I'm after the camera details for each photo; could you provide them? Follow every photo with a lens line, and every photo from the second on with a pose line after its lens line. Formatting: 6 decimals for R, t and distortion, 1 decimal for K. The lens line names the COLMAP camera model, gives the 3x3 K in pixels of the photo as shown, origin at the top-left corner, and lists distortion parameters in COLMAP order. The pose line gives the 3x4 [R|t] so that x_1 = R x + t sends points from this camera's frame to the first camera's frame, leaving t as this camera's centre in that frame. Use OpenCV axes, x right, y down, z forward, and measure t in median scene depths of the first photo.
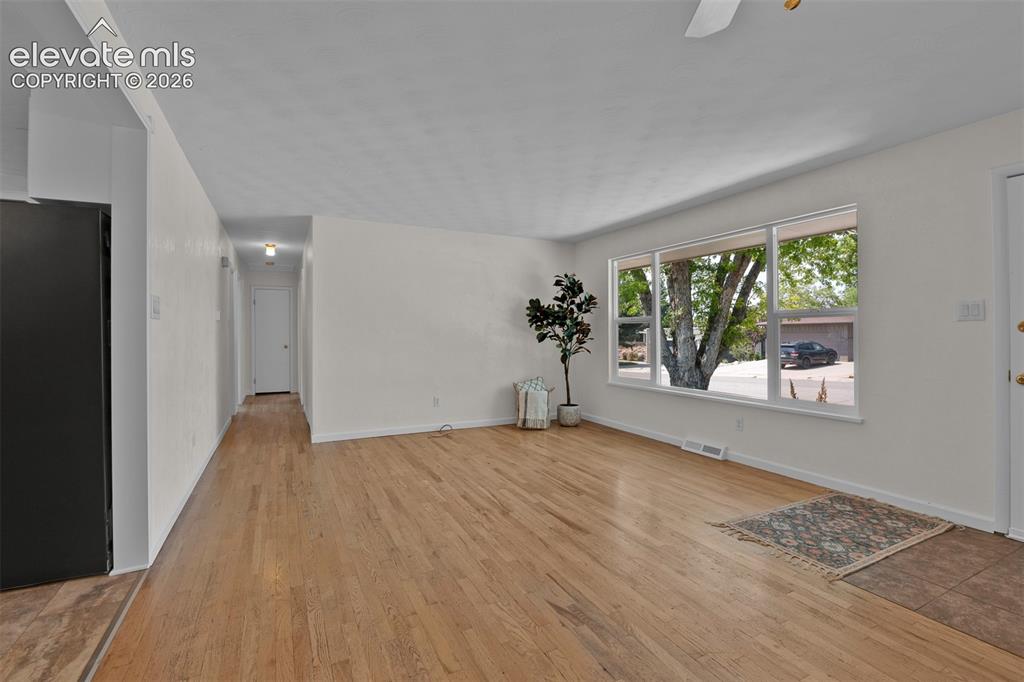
lens RADIAL K [[457.5, 0, 510.4], [0, 457.5, 333.9], [0, 0, 1]] dist [0.000705, -0.009487]
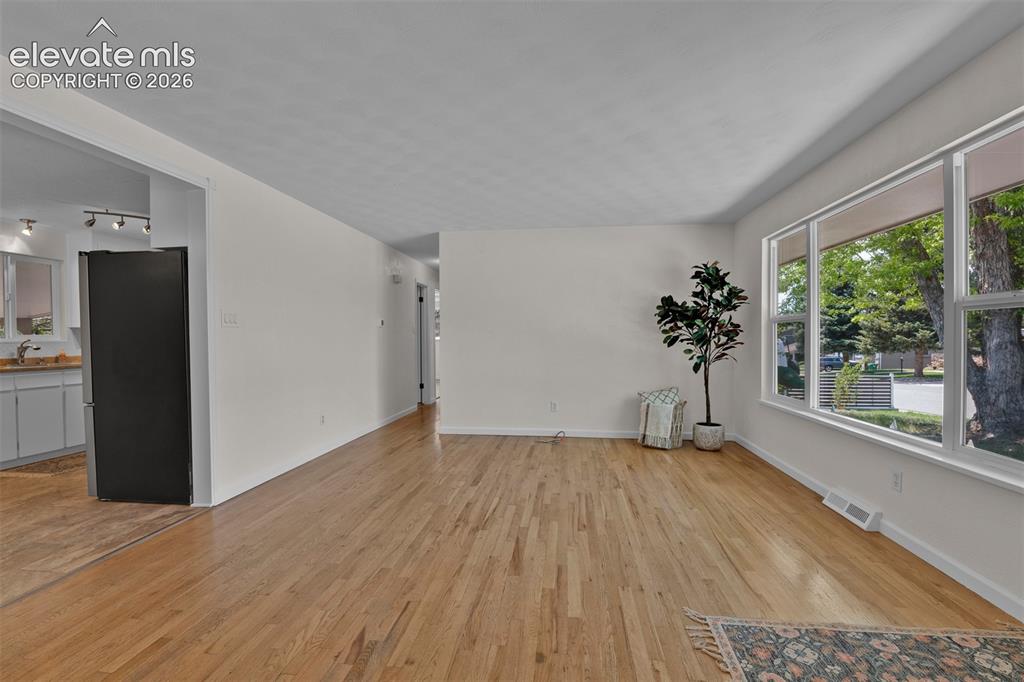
lens RADIAL K [[453.0, 0, 517.3], [0, 453.0, 345.7], [0, 0, 1]] dist [-0.002259, -0.008520]
pose [[0.837337, 0.008884, -0.546616, 0.487530], [0.001734, 0.999820, 0.018906, -0.000152], [0.546685, -0.016778, 0.837170, 0.244128]]
